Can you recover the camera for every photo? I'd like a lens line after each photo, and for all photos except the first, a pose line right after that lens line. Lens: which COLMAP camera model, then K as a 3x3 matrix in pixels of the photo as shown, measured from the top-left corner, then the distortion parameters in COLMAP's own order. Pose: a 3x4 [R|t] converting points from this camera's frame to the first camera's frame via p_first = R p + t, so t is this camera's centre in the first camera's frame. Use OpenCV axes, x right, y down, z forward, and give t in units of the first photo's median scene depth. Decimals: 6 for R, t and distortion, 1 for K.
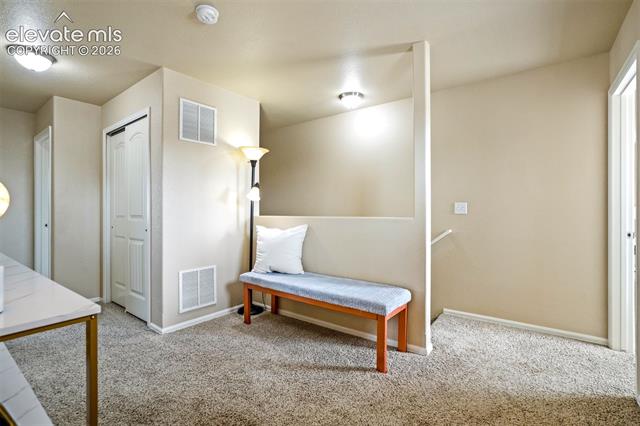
lens RADIAL K [[297.1, 0, 324.7], [0, 297.1, 211.5], [0, 0, 1]] dist [-0.034903, 0.019003]
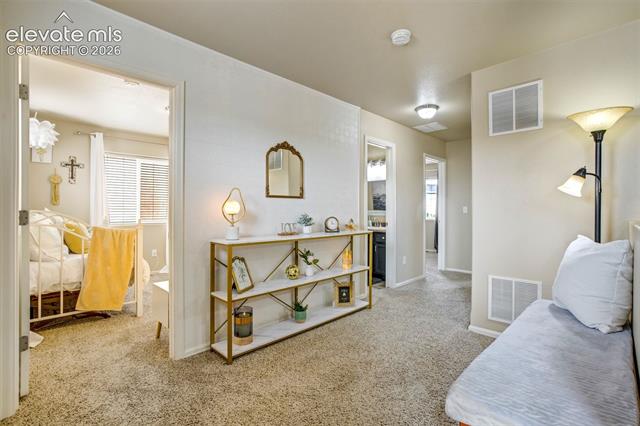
lens RADIAL K [[297.1, 0, 324.7], [0, 297.1, 211.5], [0, 0, 1]] dist [-0.034903, 0.019003]
pose [[-0.147848, 0.001199, -0.989009, 0.524342], [-0.003918, 0.999991, 0.001798, -0.002723], [0.989002, 0.004141, -0.147842, 0.609924]]
